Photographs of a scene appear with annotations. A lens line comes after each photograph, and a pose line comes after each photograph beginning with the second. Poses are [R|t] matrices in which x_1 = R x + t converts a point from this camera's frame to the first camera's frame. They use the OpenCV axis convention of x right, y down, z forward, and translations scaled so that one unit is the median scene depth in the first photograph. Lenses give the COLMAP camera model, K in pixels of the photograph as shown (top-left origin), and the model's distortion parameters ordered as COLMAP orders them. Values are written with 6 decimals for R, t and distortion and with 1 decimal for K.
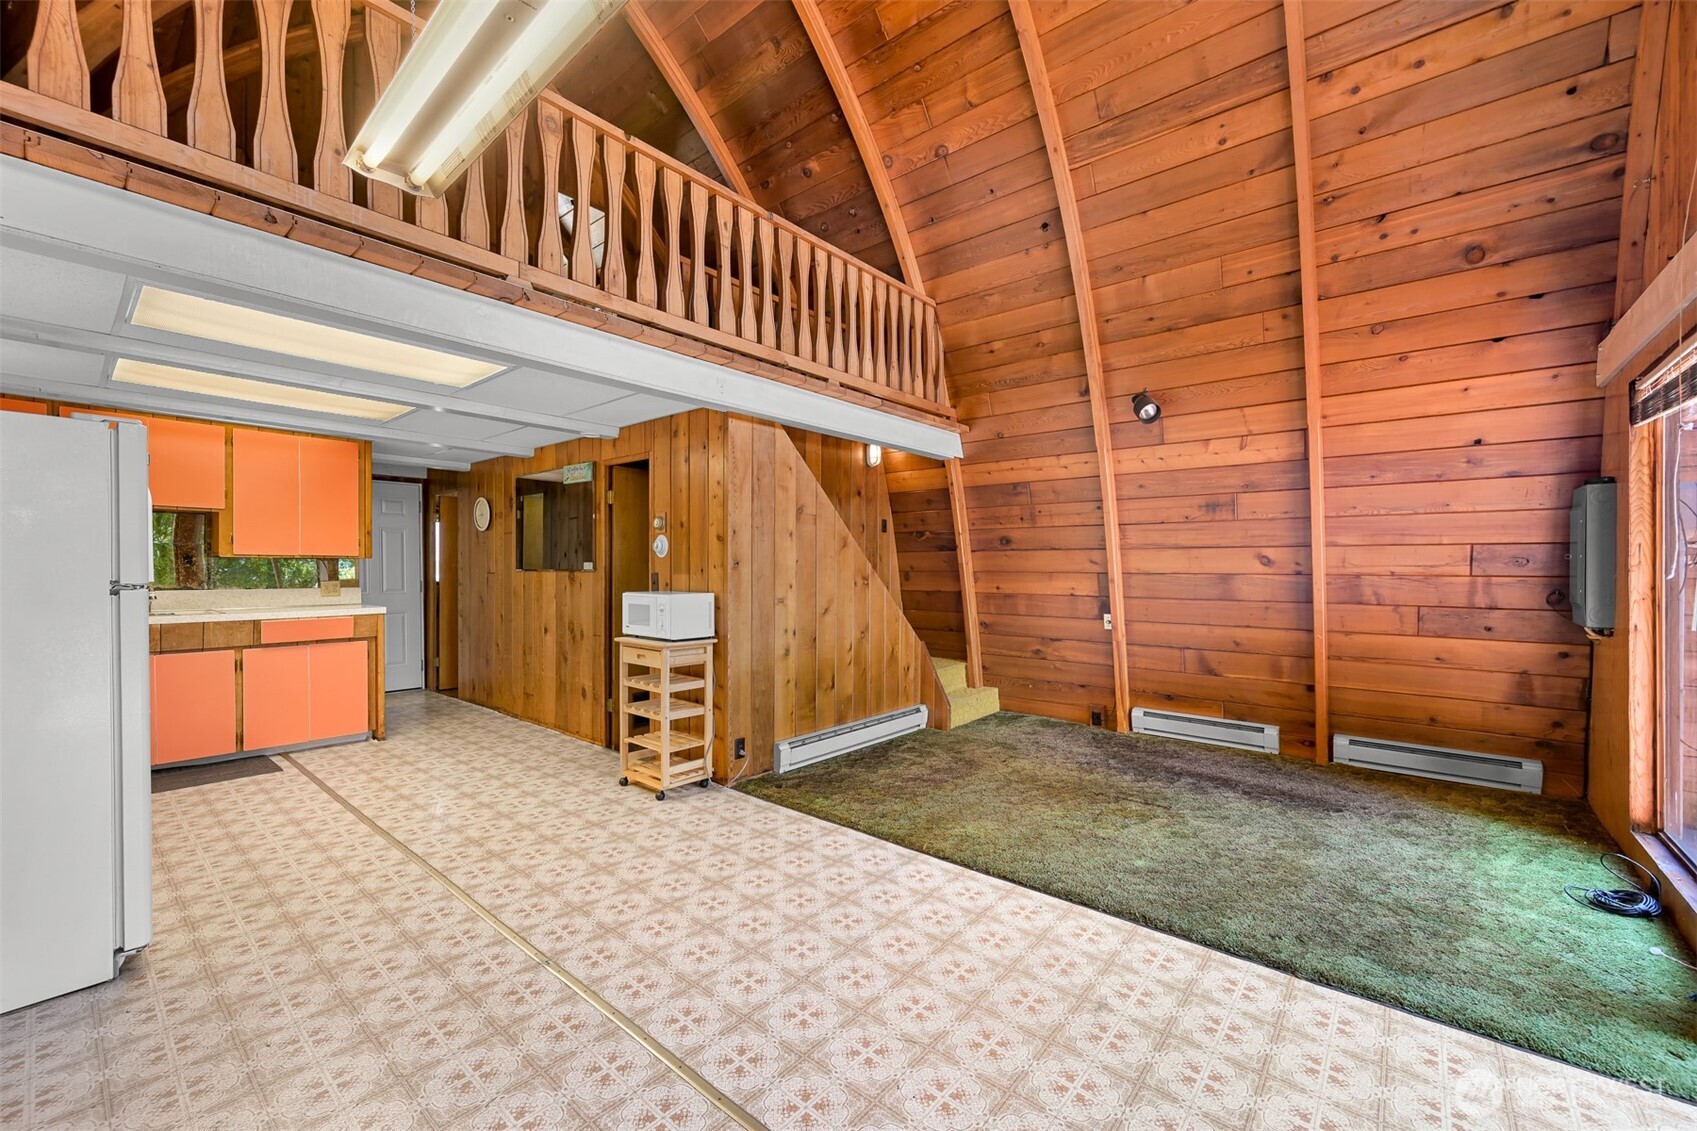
lens RADIAL K [[668.6, 0, 851.0], [0, 668.6, 577.5], [0, 0, 1]] dist [-0.000750, -0.000008]
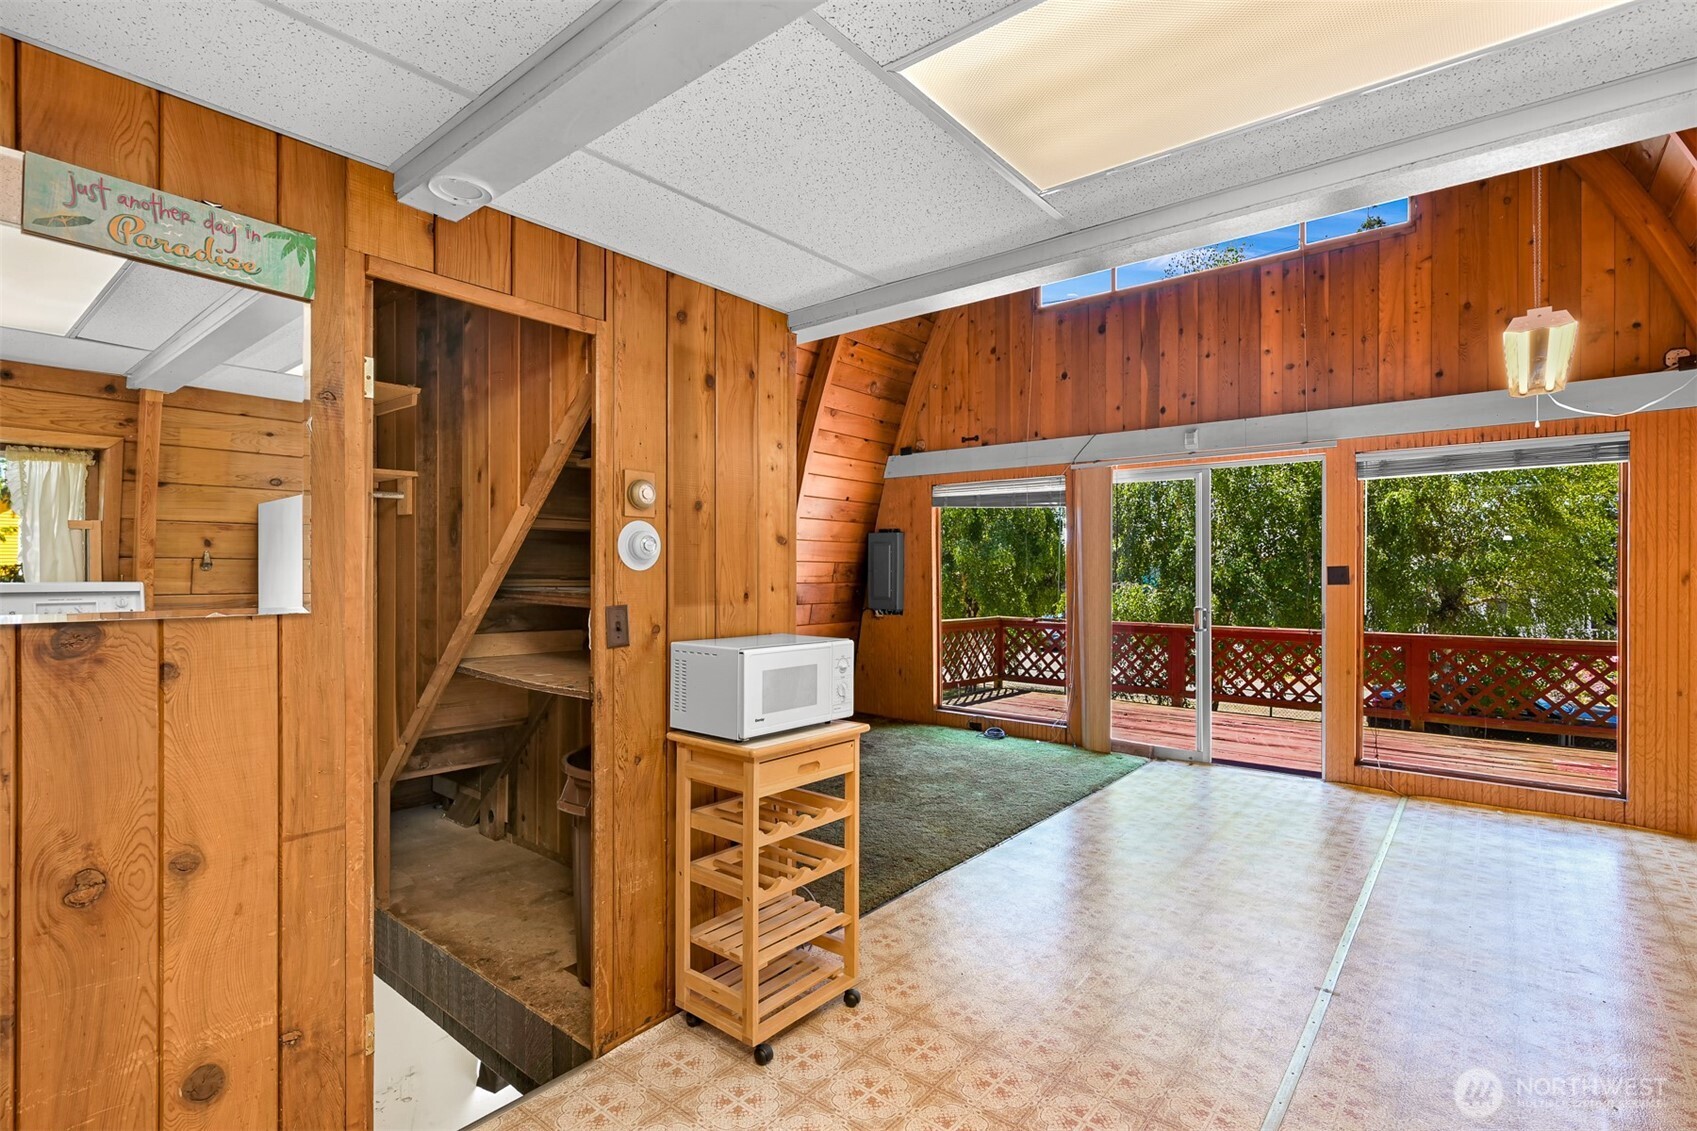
lens RADIAL K [[804.8, 0, 852.8], [0, 804.8, 567.9], [0, 0, 1]] dist [-0.002538, -0.000313]
pose [[-0.030703, 0.002151, 0.999526, -0.757223], [0.002579, 0.999995, -0.002073, -0.027859], [-0.999525, 0.002514, -0.030709, 0.796816]]
